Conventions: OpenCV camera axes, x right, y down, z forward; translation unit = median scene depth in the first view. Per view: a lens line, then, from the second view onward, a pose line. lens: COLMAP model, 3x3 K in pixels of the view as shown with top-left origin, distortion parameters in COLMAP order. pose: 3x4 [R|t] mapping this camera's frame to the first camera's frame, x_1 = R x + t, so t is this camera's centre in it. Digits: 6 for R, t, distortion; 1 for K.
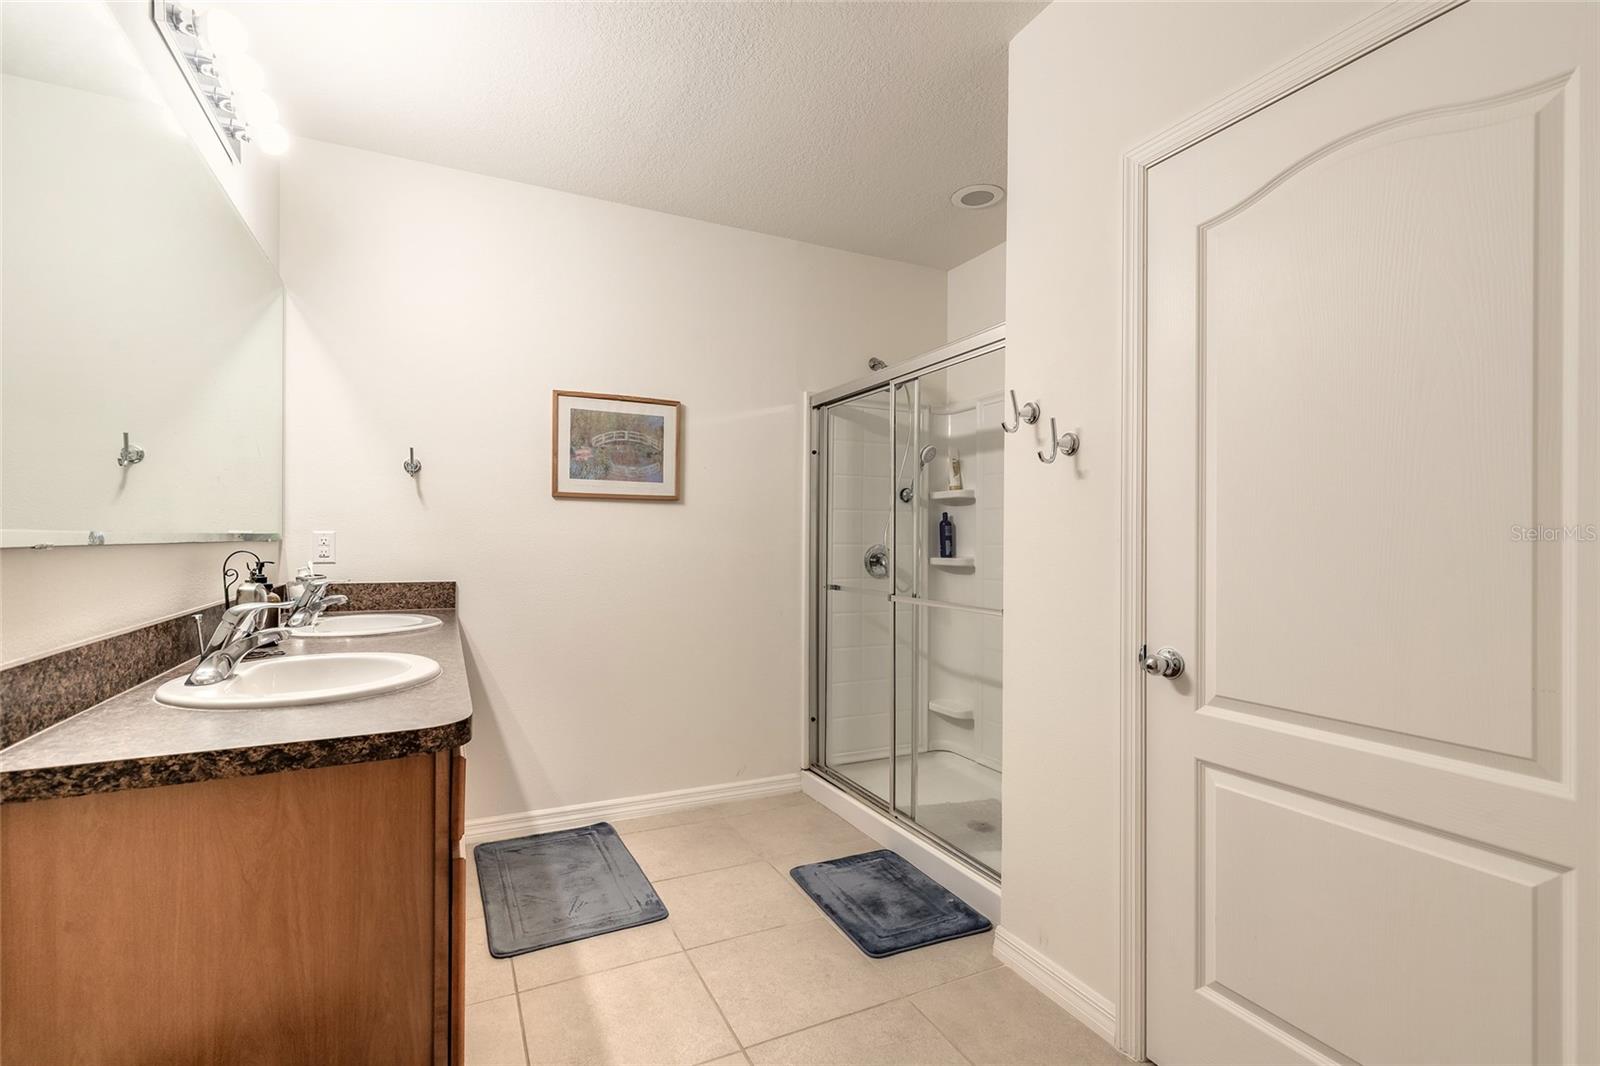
lens RADIAL K [[727.7, 0, 801.0], [0, 727.7, 533.5], [0, 0, 1]] dist [0.004786, -0.000052]
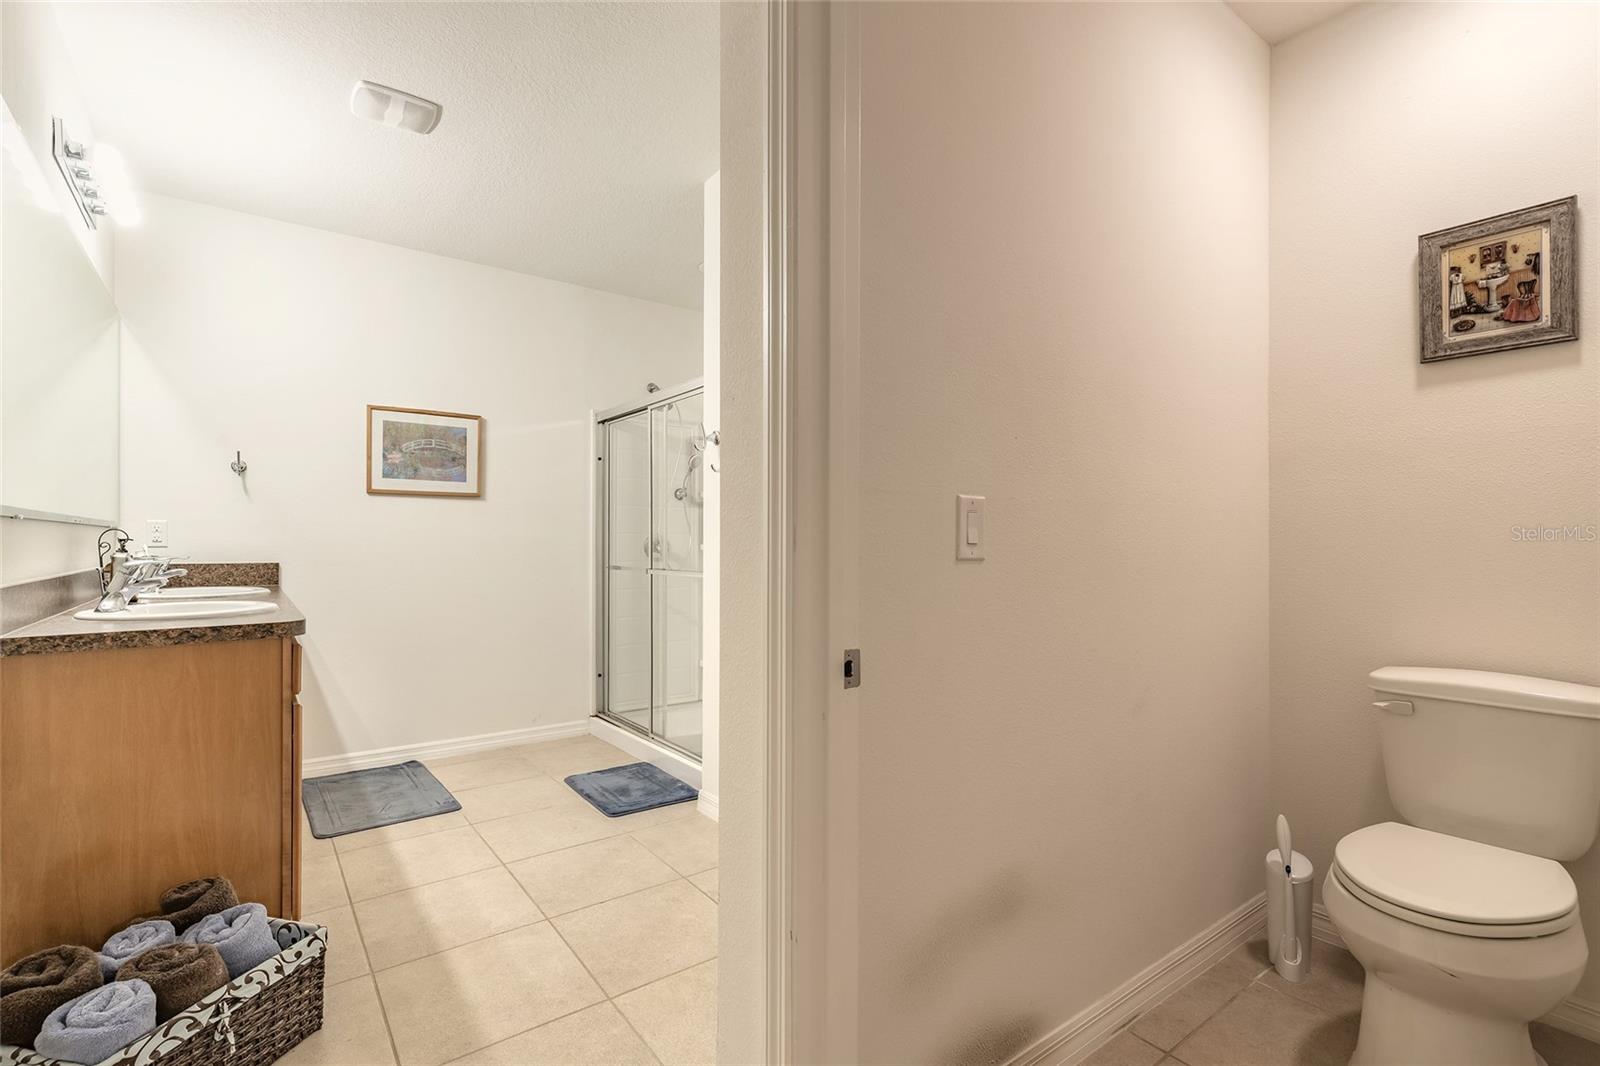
lens RADIAL K [[727.7, 0, 789.2], [0, 727.7, 535.3], [0, 0, 1]] dist [0.004786, -0.000052]
pose [[0.982822, -0.003840, 0.184518, 0.127059], [0.003798, 0.999993, 0.000584, 0.022254], [-0.184519, 0.000127, 0.982829, -0.326317]]
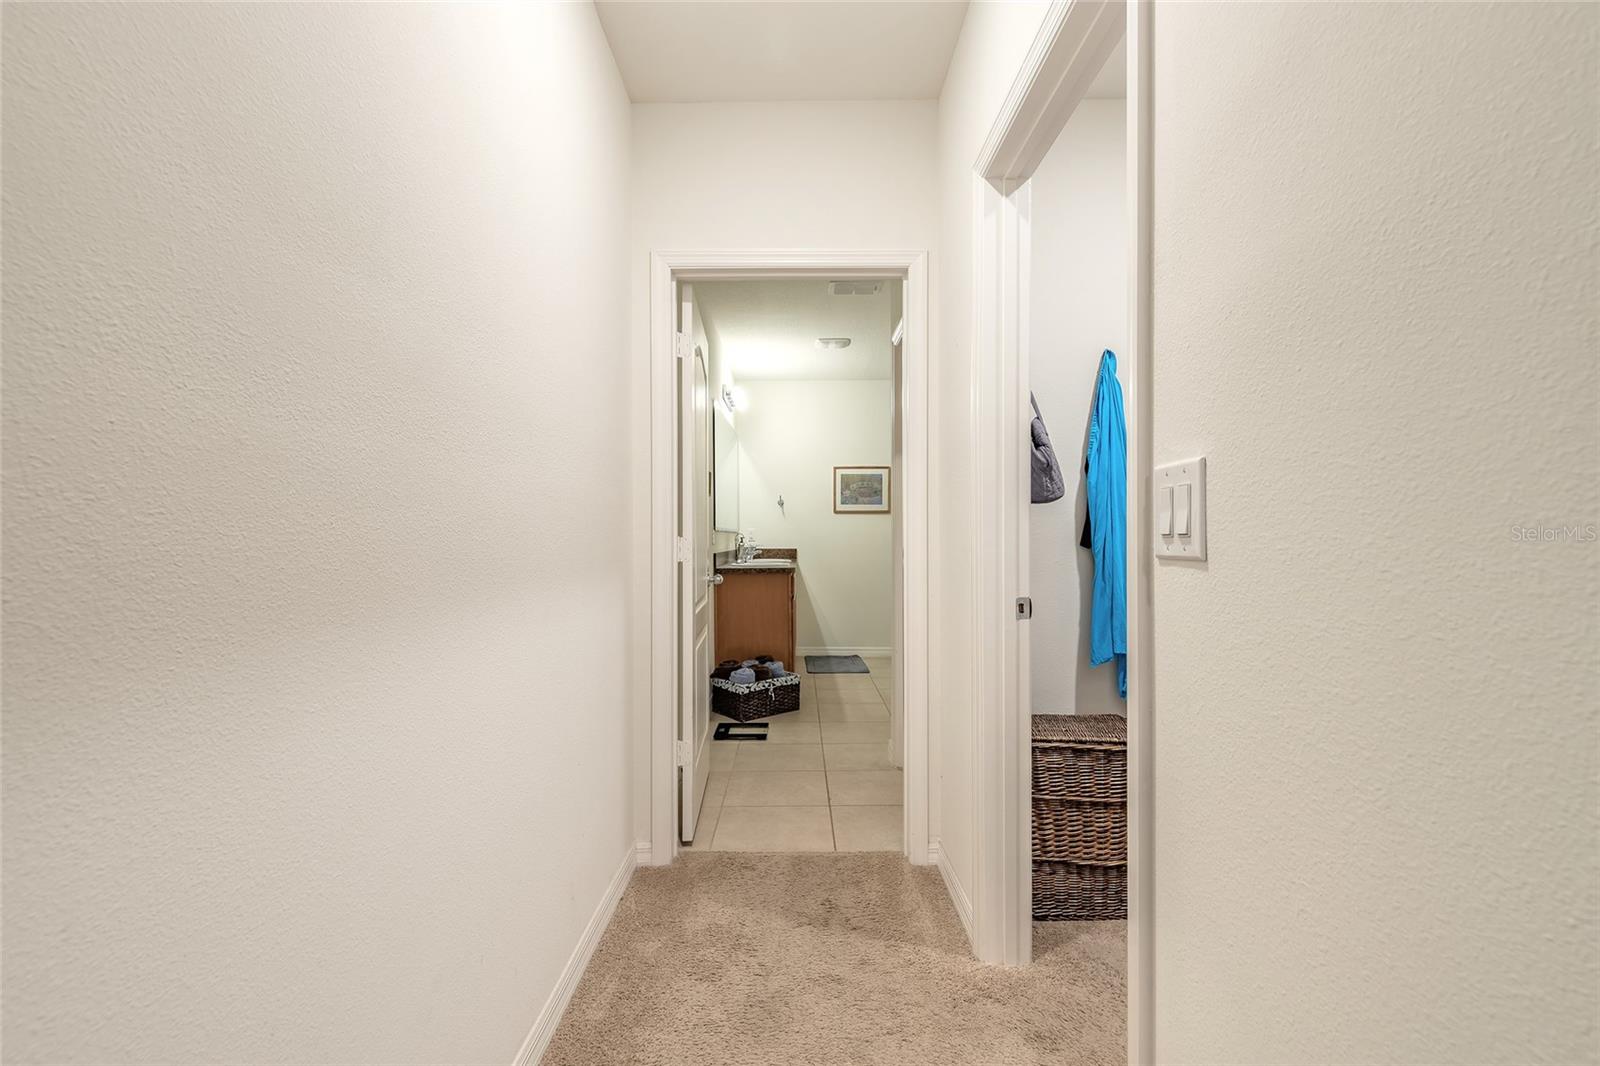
lens RADIAL K [[727.7, 0, 806.6], [0, 727.7, 535.1], [0, 0, 1]] dist [0.004786, -0.000052]
pose [[0.902488, -0.009964, -0.430599, 0.589215], [0.012040, 0.999925, 0.002096, 0.015239], [0.430546, -0.007076, 0.902541, -1.152358]]
